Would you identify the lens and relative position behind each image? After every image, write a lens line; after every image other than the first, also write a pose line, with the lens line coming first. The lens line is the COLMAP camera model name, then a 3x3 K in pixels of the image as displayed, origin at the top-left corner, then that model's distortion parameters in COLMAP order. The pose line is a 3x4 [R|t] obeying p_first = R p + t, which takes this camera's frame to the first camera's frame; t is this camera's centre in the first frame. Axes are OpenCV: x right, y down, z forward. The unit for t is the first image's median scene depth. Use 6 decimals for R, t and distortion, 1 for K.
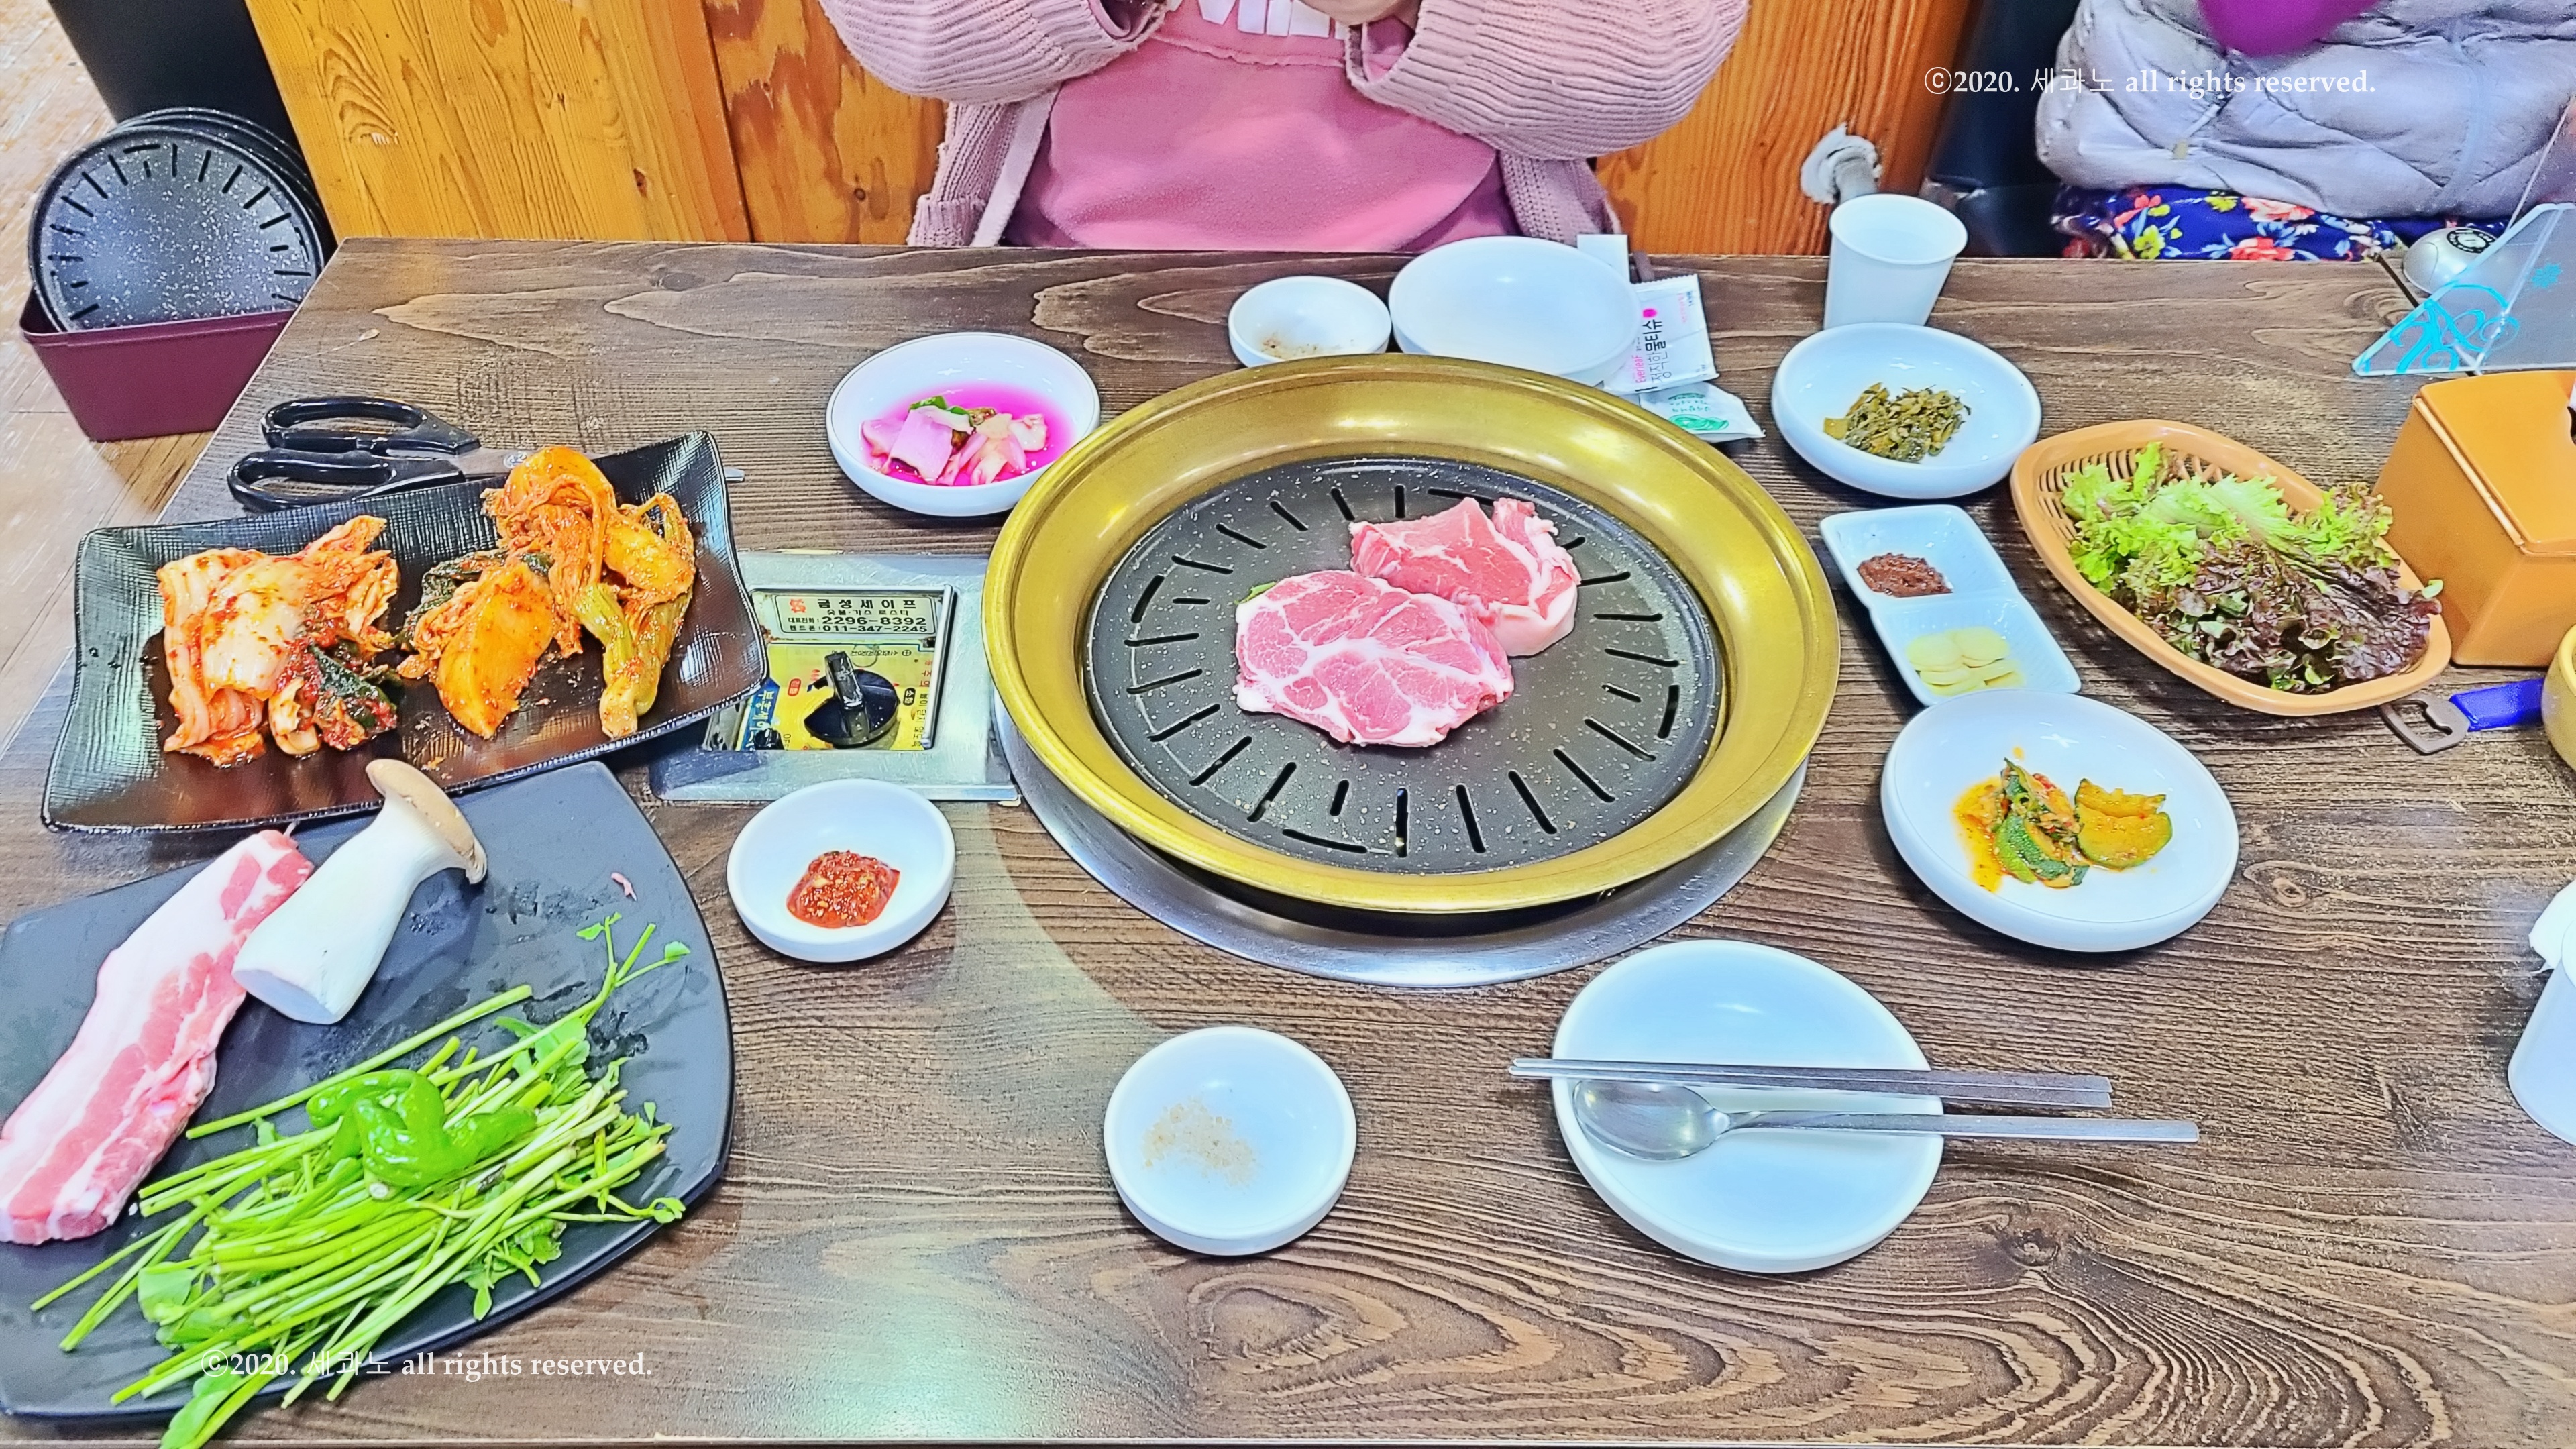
lens RADIAL K [[2011.4, 0, 1288.0], [0, 2011.4, 724.5], [0, 0, 1]] dist [0.027130, -0.000356]
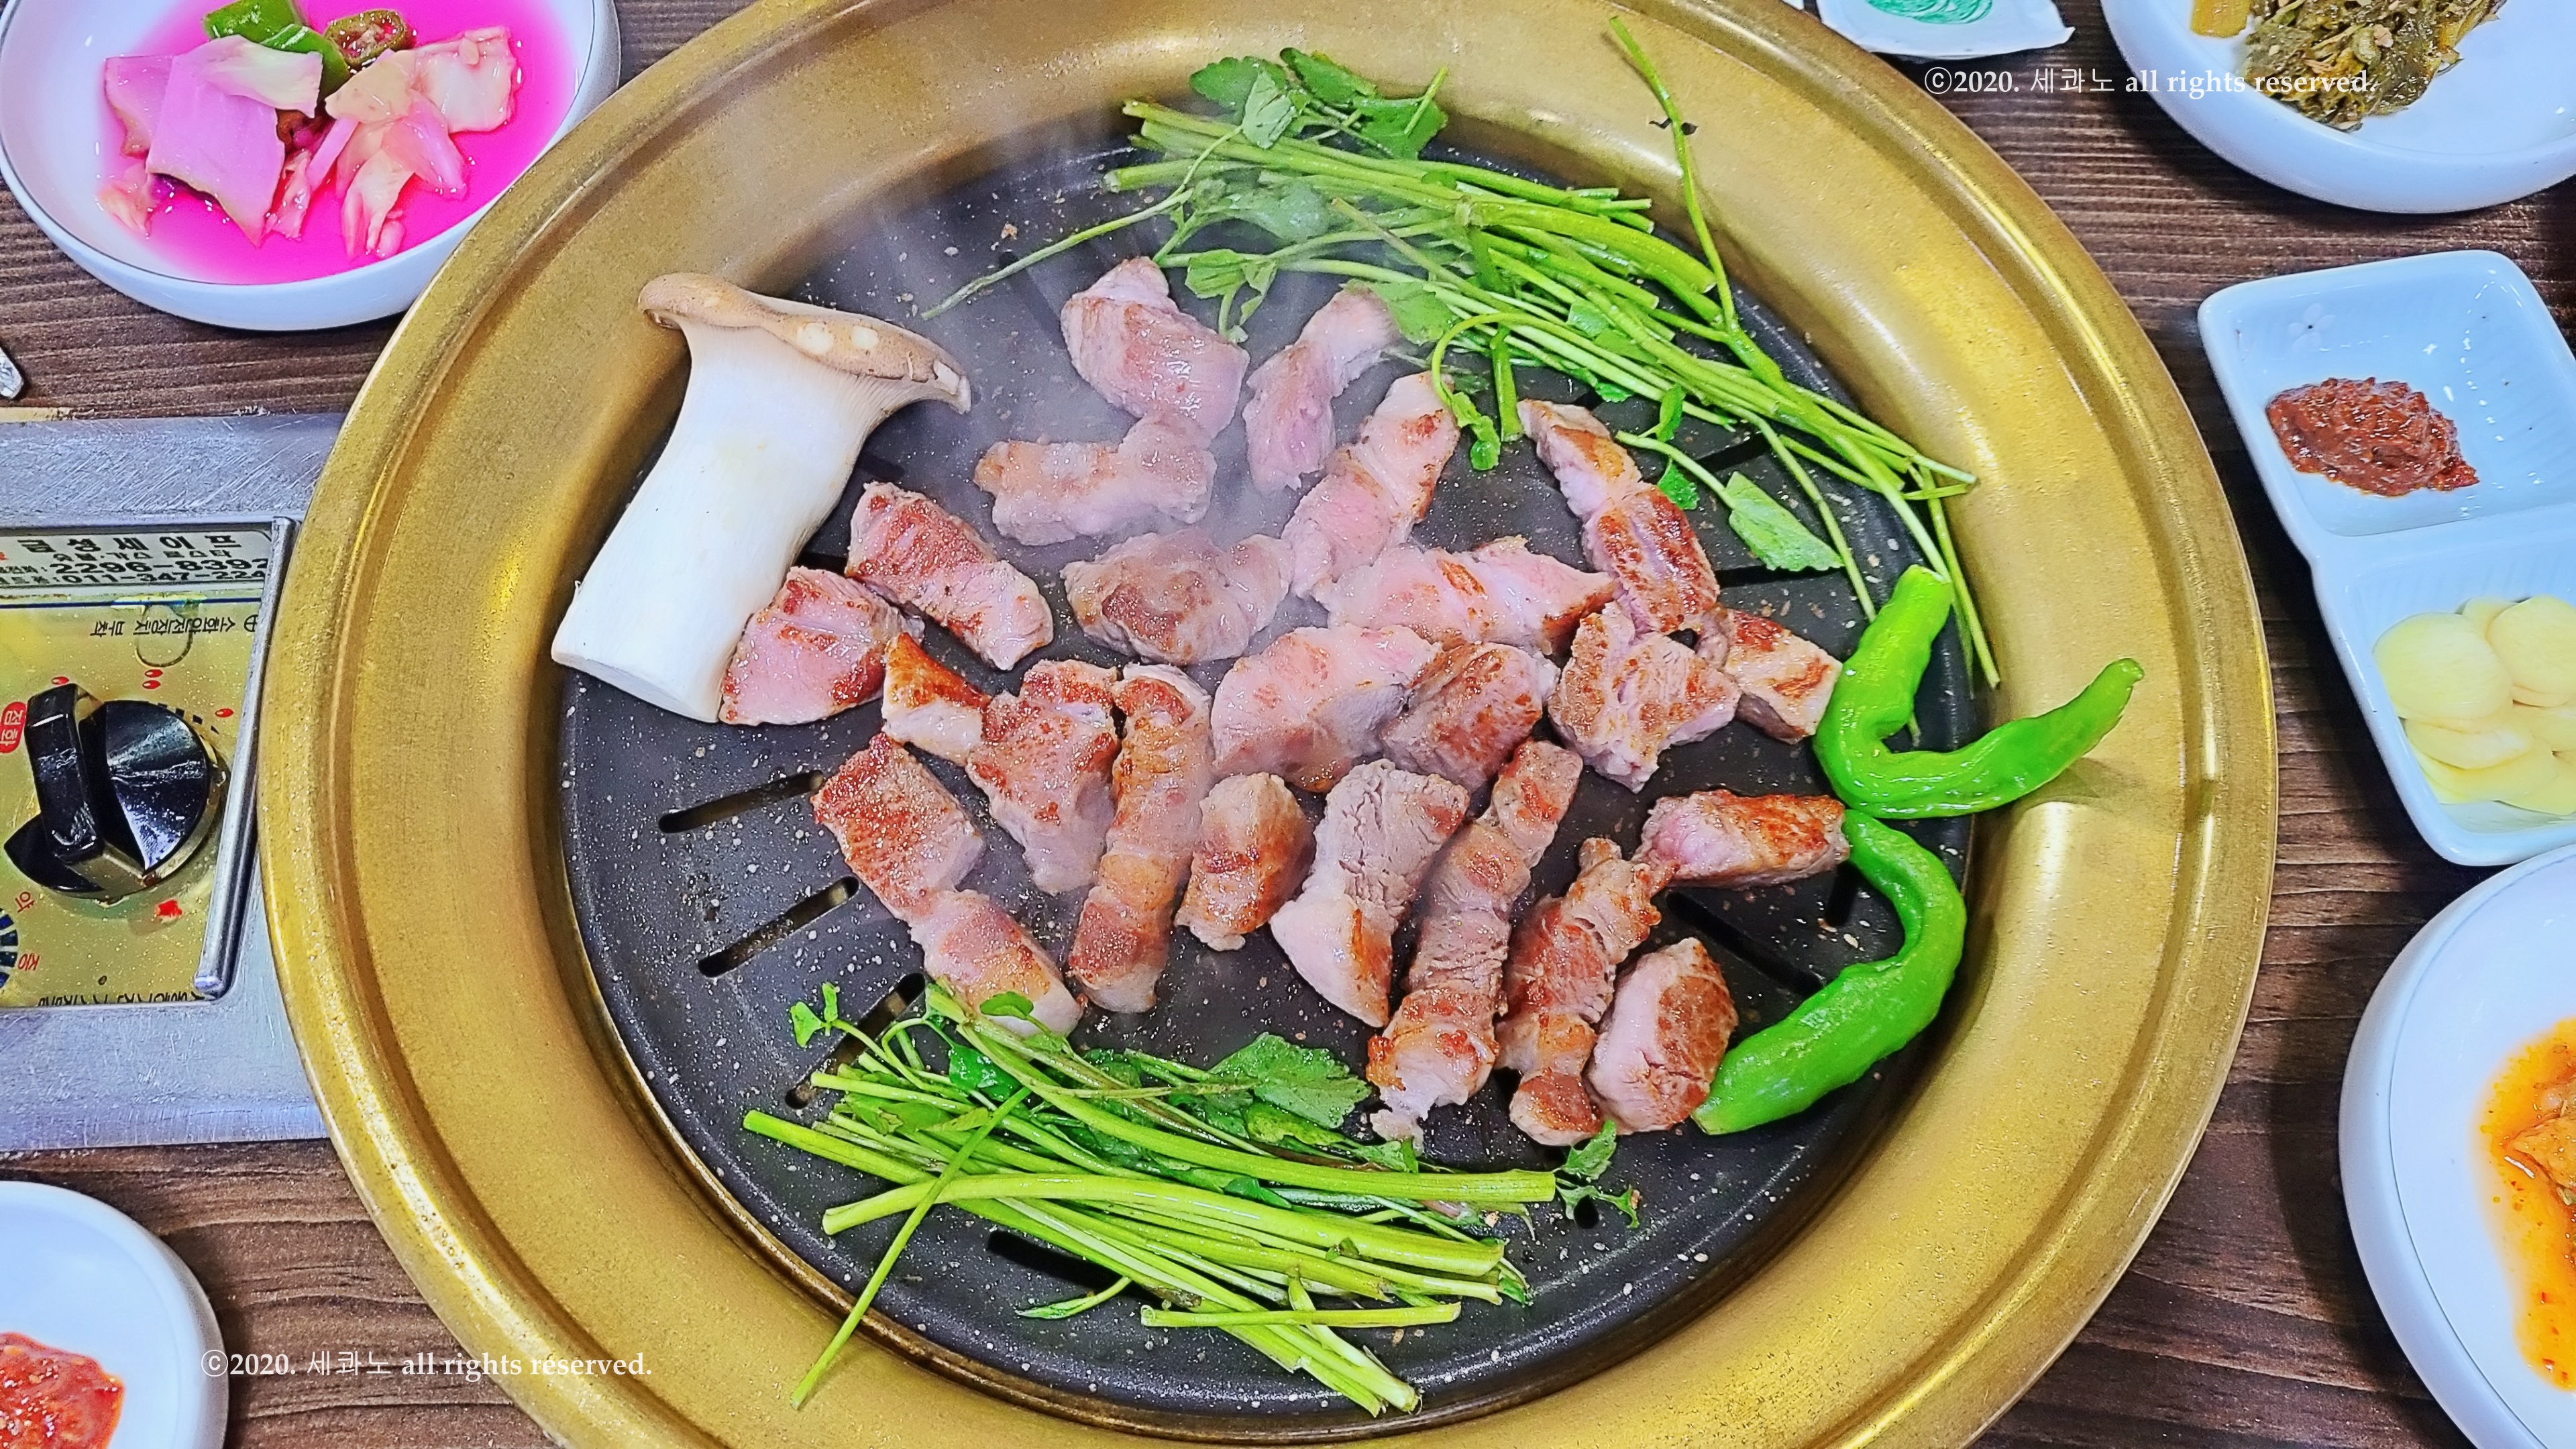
lens RADIAL K [[2011.4, 0, 1288.0], [0, 2011.4, 724.5], [0, 0, 1]] dist [0.027130, -0.000356]
pose [[0.999732, -0.022417, -0.005818, 0.063317], [0.022921, 0.921752, 0.387103, -0.205621], [-0.003315, -0.387132, 0.922018, 0.575827]]
